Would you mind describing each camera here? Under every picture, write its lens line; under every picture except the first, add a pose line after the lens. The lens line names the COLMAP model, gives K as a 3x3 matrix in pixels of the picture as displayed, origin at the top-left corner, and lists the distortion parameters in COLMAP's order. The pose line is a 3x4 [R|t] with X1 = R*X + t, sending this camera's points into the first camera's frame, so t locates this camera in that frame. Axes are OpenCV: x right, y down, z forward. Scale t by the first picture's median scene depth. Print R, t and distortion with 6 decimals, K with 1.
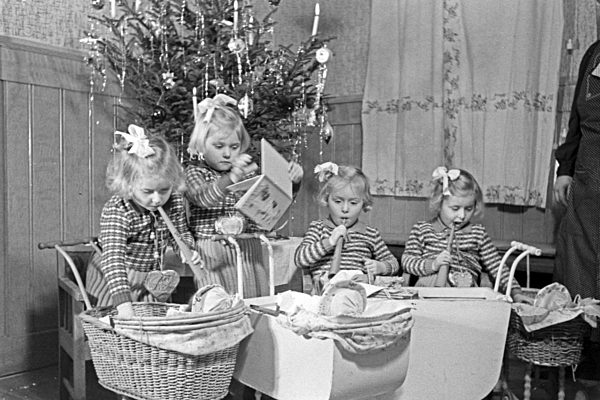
lens RADIAL K [[675.2, 0, 288.3], [0, 675.2, 195.0], [0, 0, 1]] dist [0.048514, 0.000000]
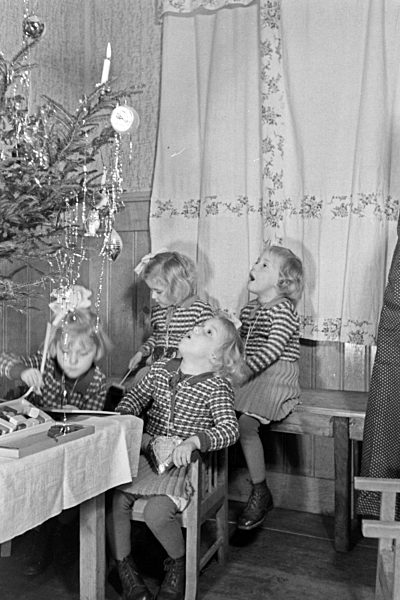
lens RADIAL K [[688.9, 0, 207.4], [0, 688.9, 290.1], [0, 0, 1]] dist [0.037208, 0.000000]
pose [[0.971151, -0.000156, 0.238466, -0.012381], [0.002963, 0.999930, -0.011413, -0.035410], [-0.238447, 0.011790, 0.971084, 0.284273]]
